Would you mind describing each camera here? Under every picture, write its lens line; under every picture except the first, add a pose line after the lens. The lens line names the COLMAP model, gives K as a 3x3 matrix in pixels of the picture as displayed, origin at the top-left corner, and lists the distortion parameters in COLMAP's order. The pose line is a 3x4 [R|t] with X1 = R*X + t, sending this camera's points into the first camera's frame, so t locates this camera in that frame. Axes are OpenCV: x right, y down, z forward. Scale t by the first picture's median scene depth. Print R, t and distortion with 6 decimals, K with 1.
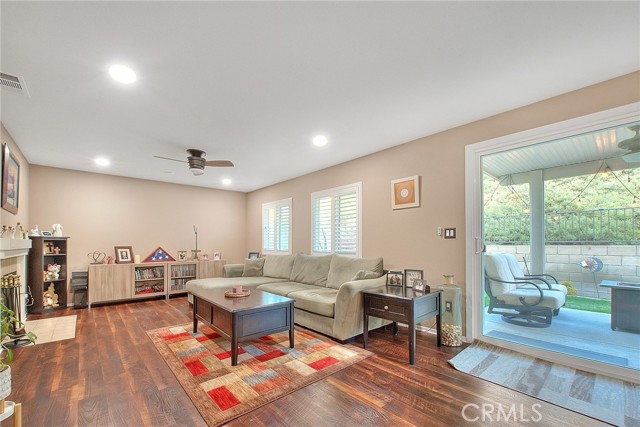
lens RADIAL K [[265.4, 0, 321.8], [0, 265.4, 242.2], [0, 0, 1]] dist [0.001421, 0.000082]
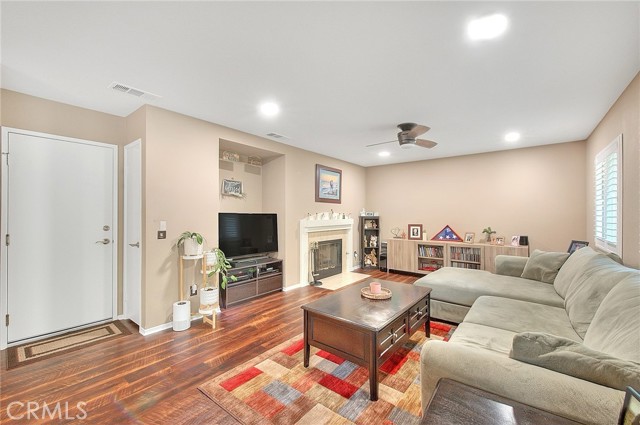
lens RADIAL K [[265.4, 0, 320.0], [0, 265.4, 213.4], [0, 0, 1]] dist [0.001421, 0.000082]
pose [[0.181296, 0.000218, -0.983429, 0.281032], [0.001162, 0.999999, 0.000436, -0.031133], [0.983428, -0.001222, 0.181296, 0.426424]]
